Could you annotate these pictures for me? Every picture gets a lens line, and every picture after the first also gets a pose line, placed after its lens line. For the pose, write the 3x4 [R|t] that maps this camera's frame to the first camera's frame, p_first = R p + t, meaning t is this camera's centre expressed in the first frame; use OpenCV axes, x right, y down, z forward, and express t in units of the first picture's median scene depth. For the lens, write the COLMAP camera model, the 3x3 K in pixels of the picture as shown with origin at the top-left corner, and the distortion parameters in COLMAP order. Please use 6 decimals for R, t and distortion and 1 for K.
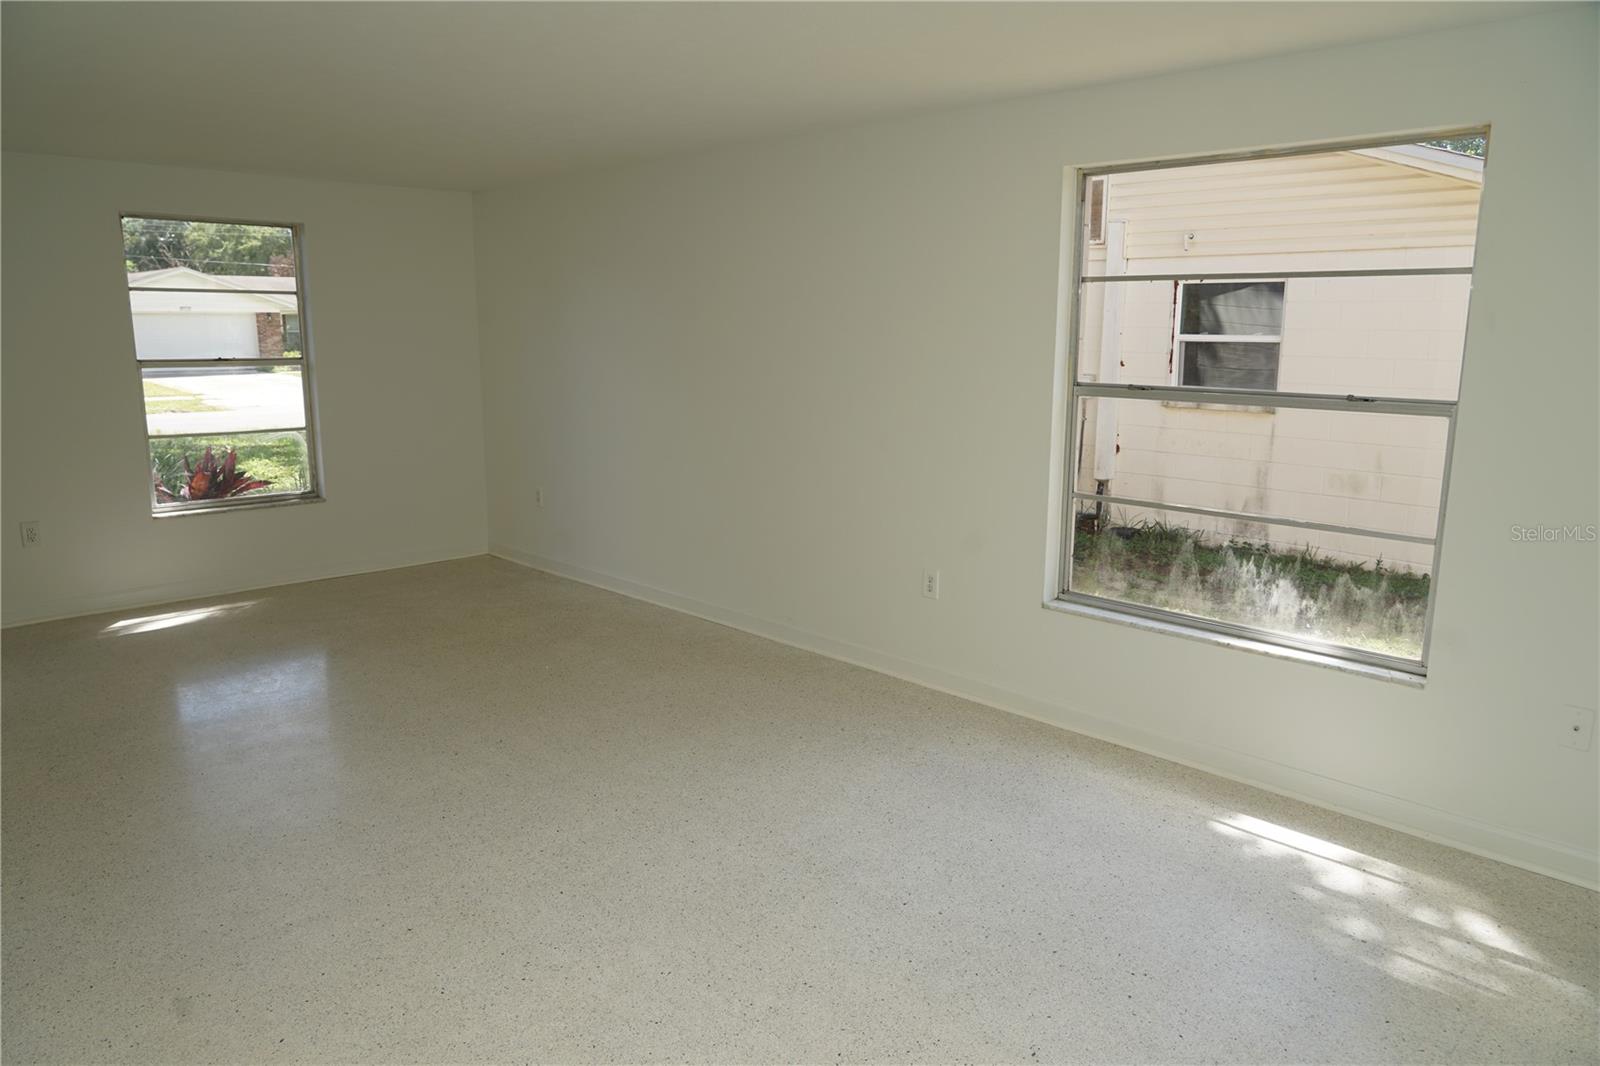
lens RADIAL K [[1087.1, 0, 793.1], [0, 1087.1, 533.6], [0, 0, 1]] dist [-0.035167, 0.012567]
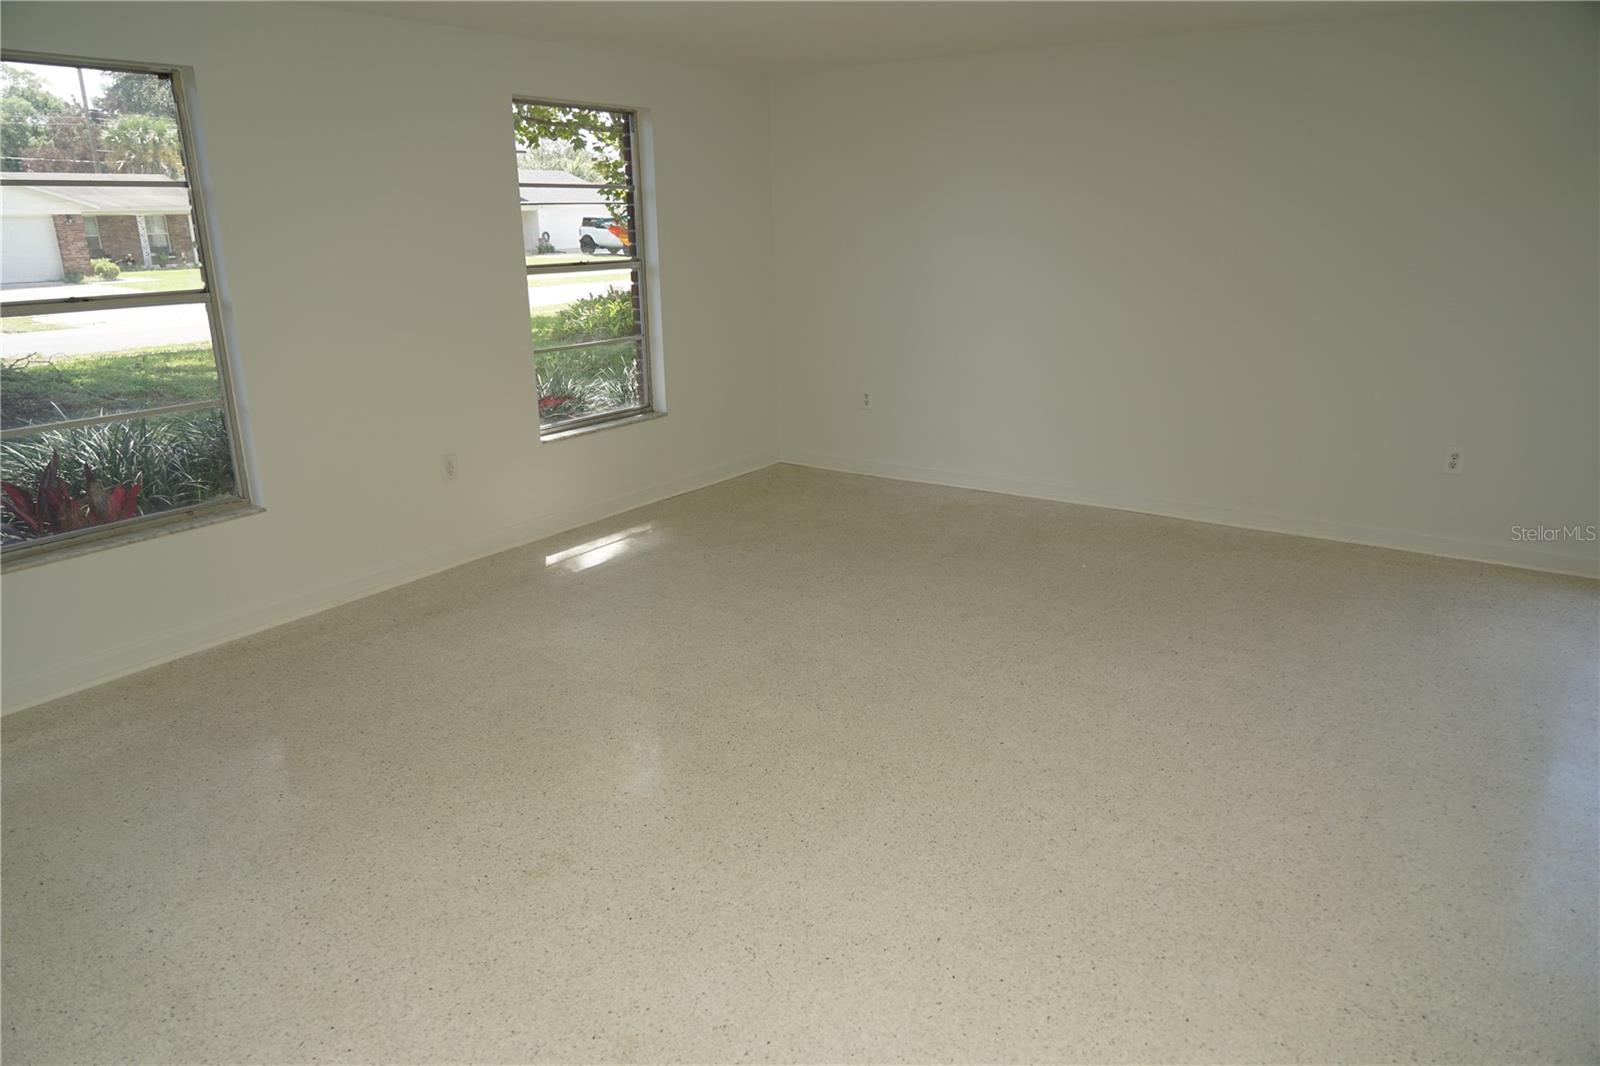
lens RADIAL K [[1087.1, 0, 809.0], [0, 1087.1, 535.7], [0, 0, 1]] dist [-0.035167, 0.012567]
pose [[0.979627, -0.071750, 0.187570, -0.477773], [0.053070, 0.993287, 0.102786, -0.015786], [-0.193686, -0.090738, 0.976858, 0.045042]]
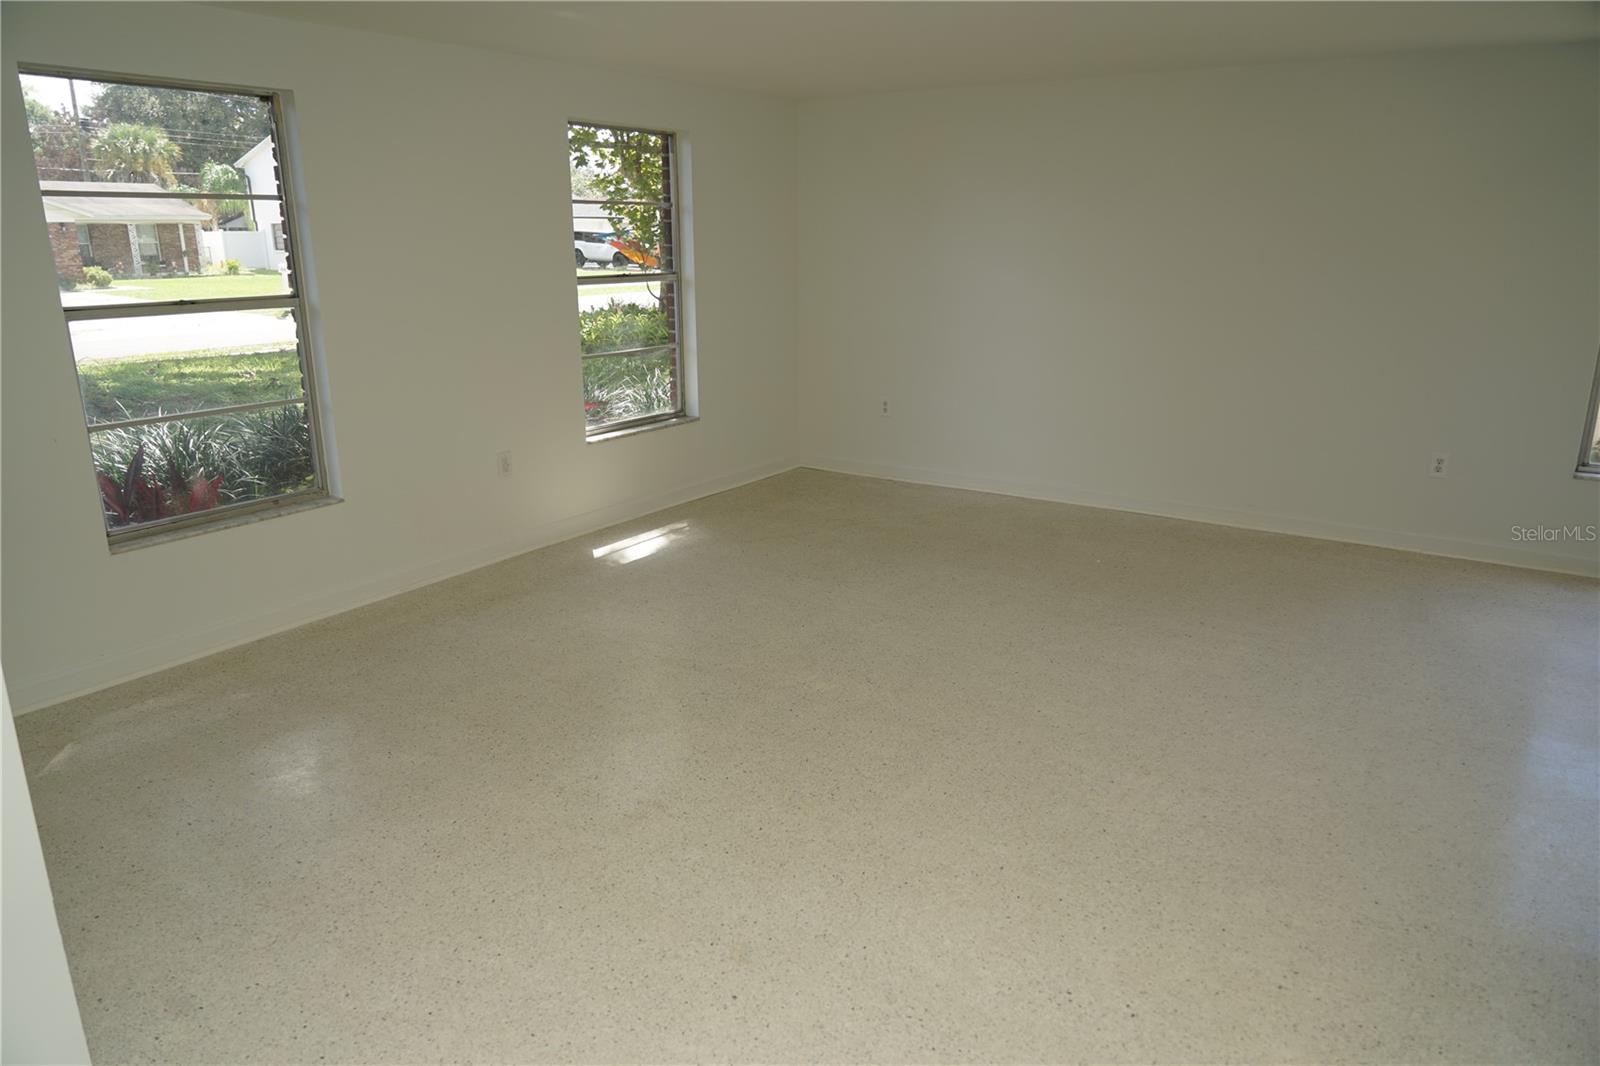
lens RADIAL K [[1087.1, 0, 808.9], [0, 1087.1, 531.0], [0, 0, 1]] dist [-0.035167, 0.012567]
pose [[0.976758, -0.061457, 0.205343, -0.524990], [0.044655, 0.995338, 0.085486, -0.008614], [-0.209640, -0.074330, 0.974949, 0.001410]]
